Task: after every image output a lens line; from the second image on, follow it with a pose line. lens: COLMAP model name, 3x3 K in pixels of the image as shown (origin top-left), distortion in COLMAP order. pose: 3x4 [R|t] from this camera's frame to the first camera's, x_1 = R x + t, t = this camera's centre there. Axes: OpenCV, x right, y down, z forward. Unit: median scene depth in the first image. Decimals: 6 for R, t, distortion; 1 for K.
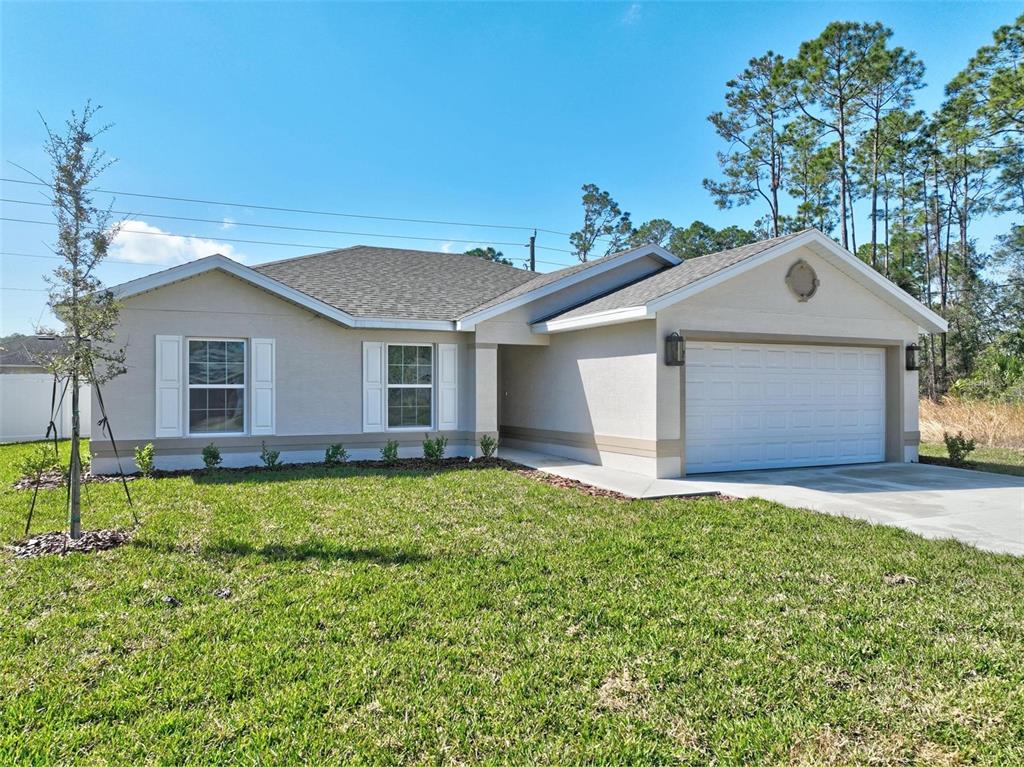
lens RADIAL K [[718.3, 0, 540.4], [0, 718.3, 384.5], [0, 0, 1]] dist [-0.005528, 0.022941]
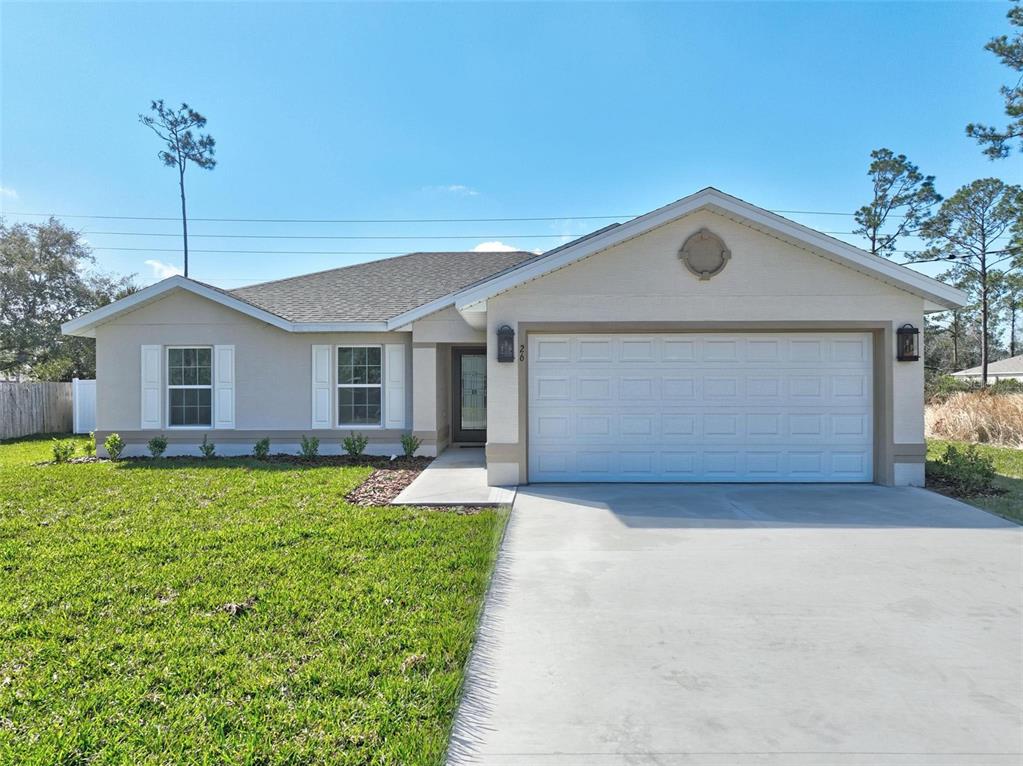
lens RADIAL K [[717.6, 0, 512.5], [0, 717.6, 383.7], [0, 0, 1]] dist [-0.005528, 0.022941]
pose [[0.895092, -0.006415, -0.445836, 0.482408], [0.008234, 0.999964, 0.002144, -0.001236], [0.445806, -0.005590, 0.895112, 0.156566]]
